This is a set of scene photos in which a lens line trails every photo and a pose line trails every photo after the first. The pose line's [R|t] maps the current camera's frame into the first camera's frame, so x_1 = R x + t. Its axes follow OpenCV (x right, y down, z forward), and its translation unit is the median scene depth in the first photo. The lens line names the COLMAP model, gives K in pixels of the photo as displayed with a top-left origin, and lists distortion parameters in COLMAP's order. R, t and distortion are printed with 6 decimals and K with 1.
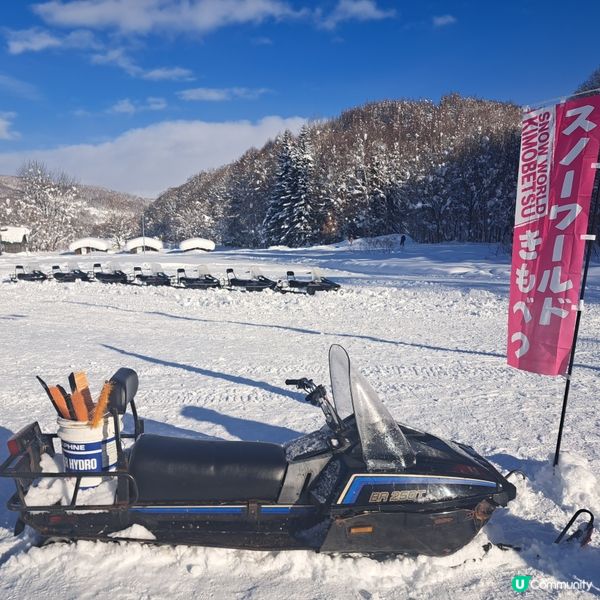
lens RADIAL K [[565.6, 0, 300.0], [0, 565.6, 300.0], [0, 0, 1]] dist [0.118828, -0.166902]
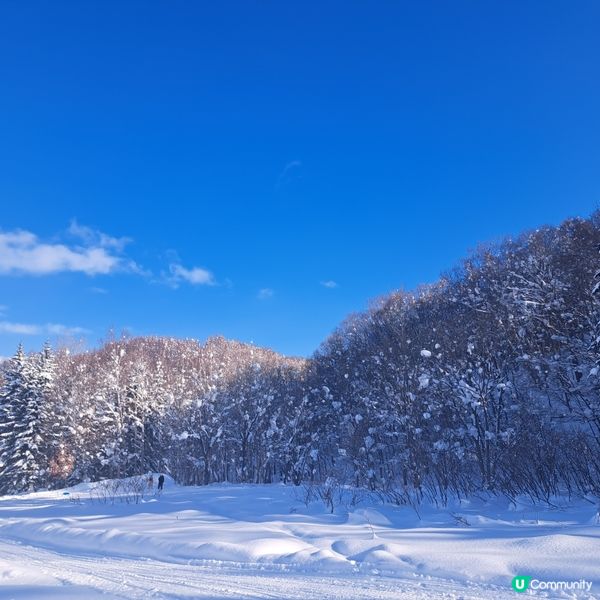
lens RADIAL K [[565.6, 0, 300.0], [0, 565.6, 300.0], [0, 0, 1]] dist [0.118828, -0.166902]
pose [[0.921229, 0.107598, 0.373845, 0.031529], [0.050855, 0.919433, -0.389944, -0.016237], [-0.385683, 0.378240, 0.841536, 0.156481]]
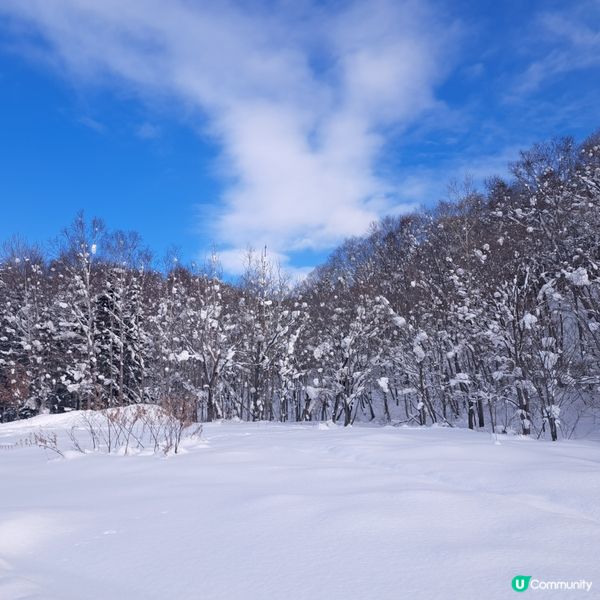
lens RADIAL K [[565.6, 0, 300.0], [0, 565.6, 300.0], [0, 0, 1]] dist [0.118828, -0.166902]
pose [[0.886104, 0.107985, 0.450731, 0.035821], [0.034195, 0.954599, -0.295924, -0.035904], [-0.462223, 0.277632, 0.842182, 0.364602]]
